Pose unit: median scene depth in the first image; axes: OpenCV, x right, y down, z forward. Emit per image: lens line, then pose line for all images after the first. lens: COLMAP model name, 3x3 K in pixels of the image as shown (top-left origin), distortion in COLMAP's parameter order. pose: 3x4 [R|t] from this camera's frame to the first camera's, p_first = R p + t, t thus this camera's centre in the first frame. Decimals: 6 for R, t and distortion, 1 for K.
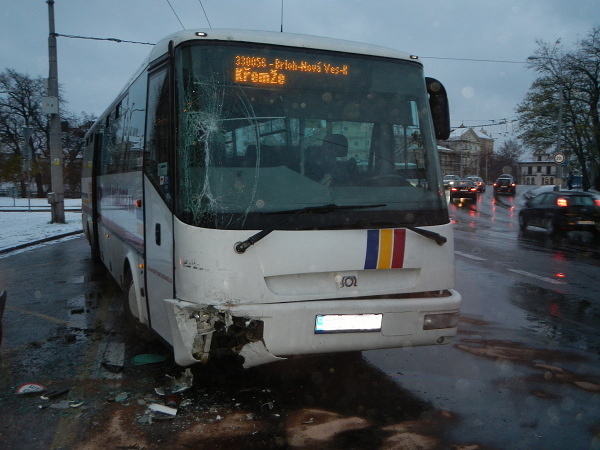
lens RADIAL K [[585.4, 0, 299.0], [0, 585.4, 224.7], [0, 0, 1]] dist [0.018239, 0.000000]
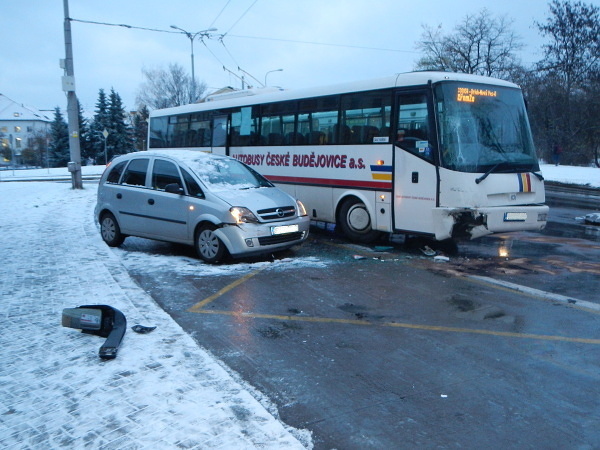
lens RADIAL K [[585.4, 0, 297.2], [0, 585.4, 222.5], [0, 0, 1]] dist [0.018239, 0.000000]
pose [[0.977059, -0.030811, 0.210727, -1.069969], [0.020672, 0.998528, 0.050151, 0.060989], [-0.211962, -0.044644, 0.976258, -0.861966]]
